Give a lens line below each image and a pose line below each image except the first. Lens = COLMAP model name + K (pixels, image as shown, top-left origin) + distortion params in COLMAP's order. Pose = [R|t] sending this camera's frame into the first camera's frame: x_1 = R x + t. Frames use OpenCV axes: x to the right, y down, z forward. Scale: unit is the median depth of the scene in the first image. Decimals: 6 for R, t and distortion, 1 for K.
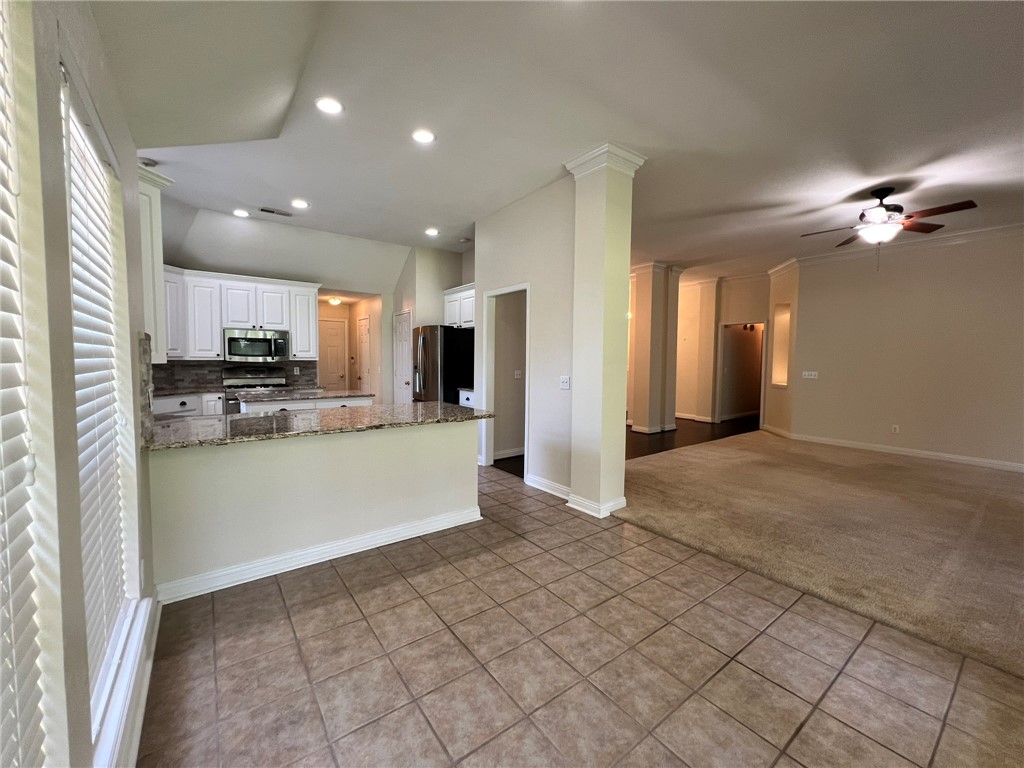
lens RADIAL K [[410.3, 0, 508.3], [0, 410.3, 380.5], [0, 0, 1]] dist [-0.003775, 0.001433]
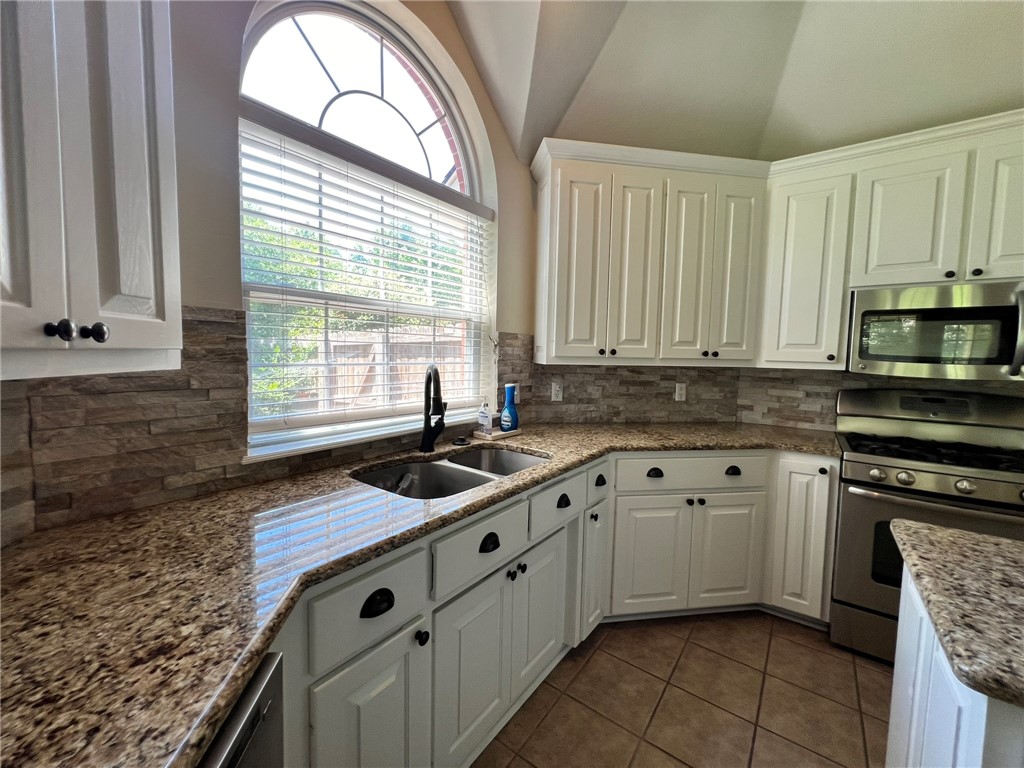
lens RADIAL K [[410.3, 0, 511.2], [0, 410.3, 379.5], [0, 0, 1]] dist [-0.003775, 0.001433]
pose [[0.287202, 0.059402, -0.956026, -0.447814], [-0.069221, 0.996753, 0.041138, -0.038525], [0.955366, 0.054362, 0.290381, 0.633864]]
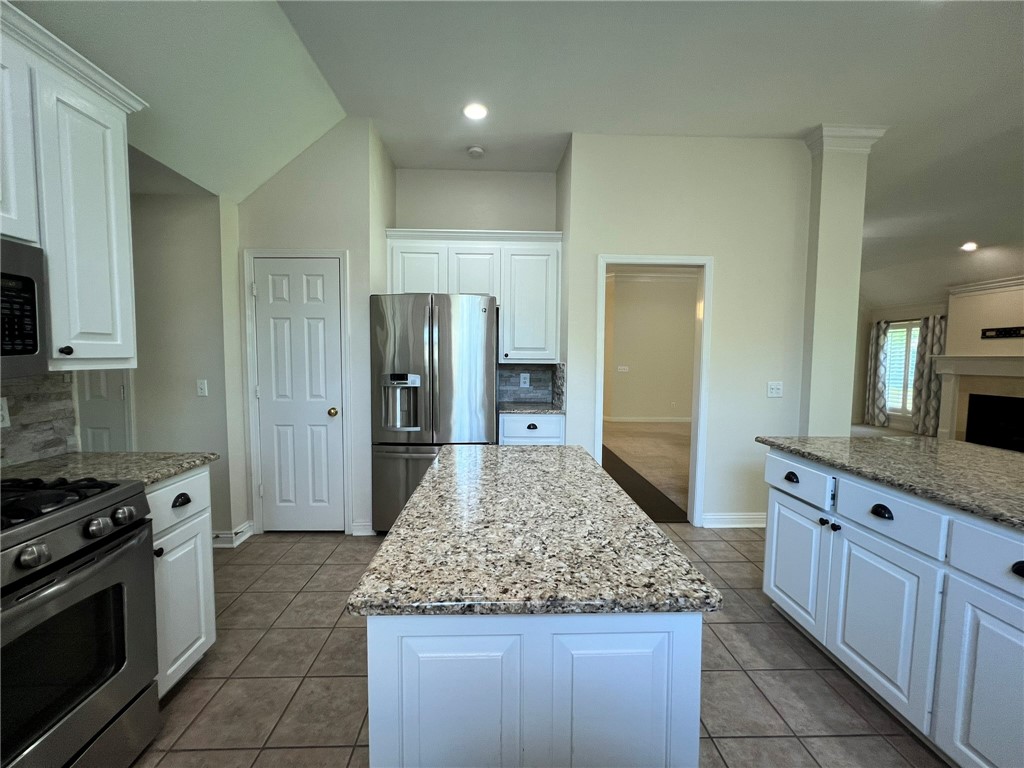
lens RADIAL K [[410.3, 0, 512.1], [0, 410.3, 379.7], [0, 0, 1]] dist [-0.003775, 0.001433]
pose [[0.572506, -0.050511, 0.818343, -0.675932], [0.038922, 0.998650, 0.034411, -0.050288], [-0.818976, 0.012151, 0.573699, 0.766302]]
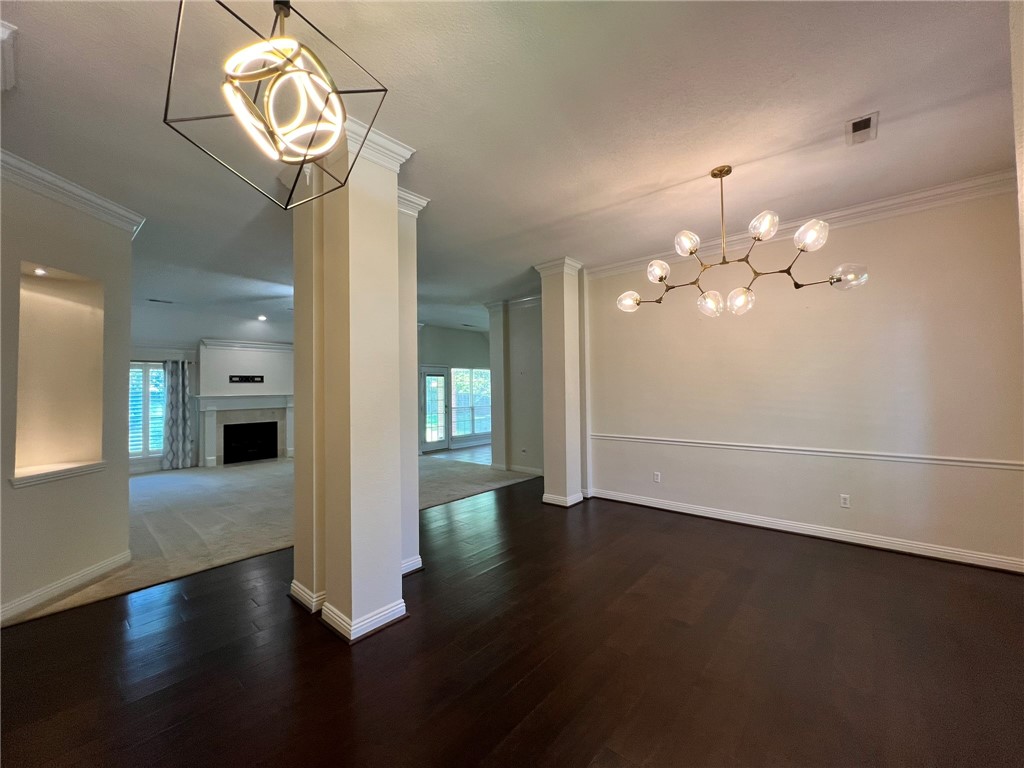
lens RADIAL K [[413.6, 0, 512.1], [0, 413.6, 378.2], [0, 0, 1]] dist [-0.006137, 0.001547]
pose [[-0.976394, 0.000246, -0.215997, 0.474347], [-0.004416, 0.999768, 0.021098, -0.140177], [0.215952, 0.021553, -0.976166, 2.288196]]
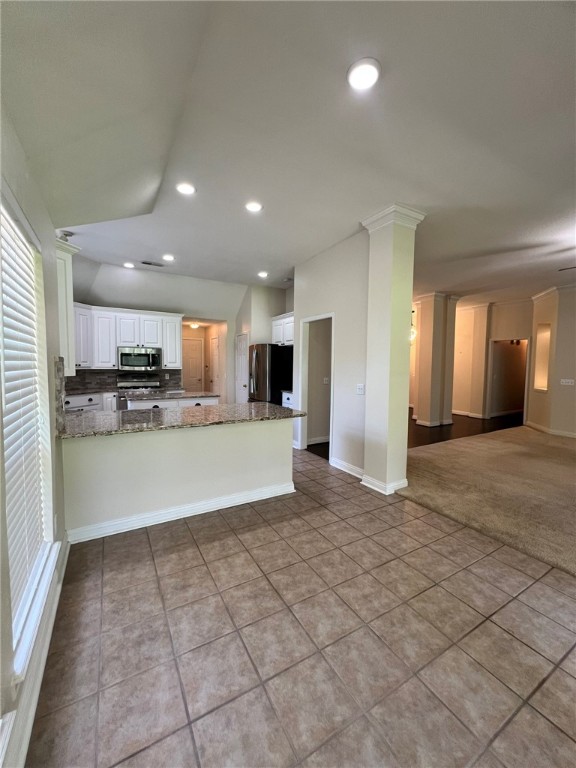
lens RADIAL K [[307.7, 0, 291.0], [0, 307.7, 382.2], [0, 0, 1]] dist [-0.003775, 0.001433]
pose [[0.994540, 0.008271, -0.104031, 0.015820], [-0.007848, 0.999959, 0.004471, -0.015304], [0.104064, -0.003630, 0.994564, 0.002984]]
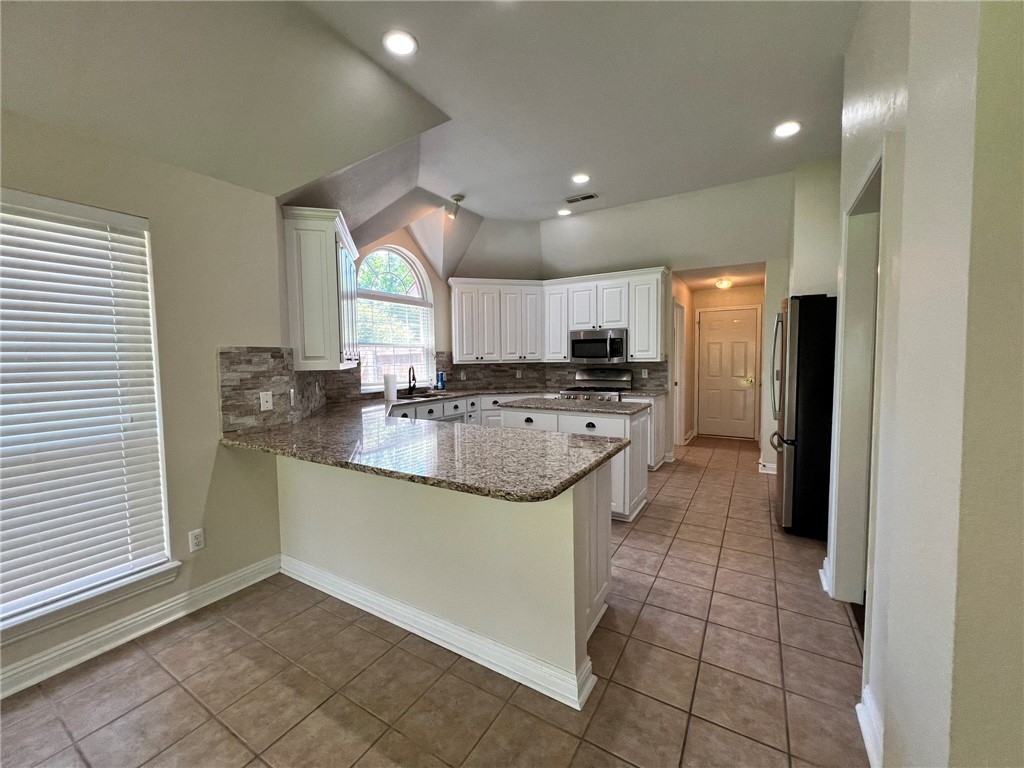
lens RADIAL K [[410.3, 0, 509.3], [0, 410.3, 380.4], [0, 0, 1]] dist [-0.003775, 0.001433]
pose [[0.375977, 0.038955, -0.925810, 0.222393], [-0.032728, 0.999051, 0.028745, -0.031084], [0.926051, 0.019493, 0.376895, 0.515238]]
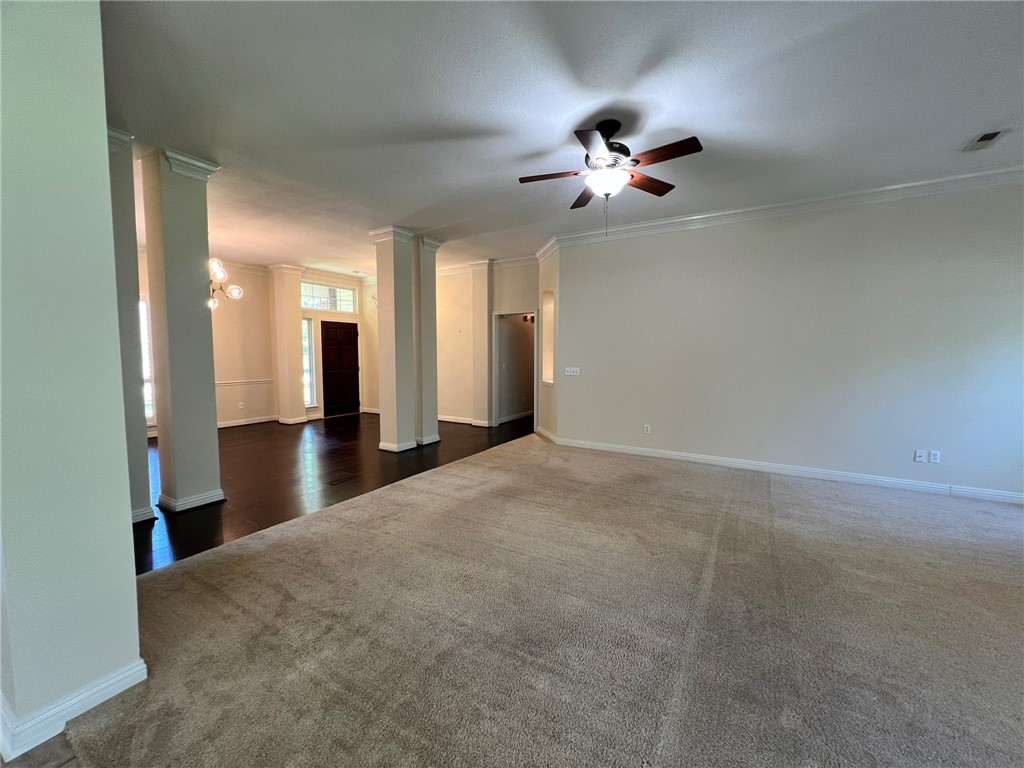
lens RADIAL K [[410.3, 0, 507.2], [0, 410.3, 380.1], [0, 0, 1]] dist [-0.003775, 0.001433]
pose [[0.927500, -0.032015, 0.372449, 0.377858], [0.027355, 0.999467, 0.017790, -0.019427], [-0.372820, -0.006312, 0.927882, 0.315281]]
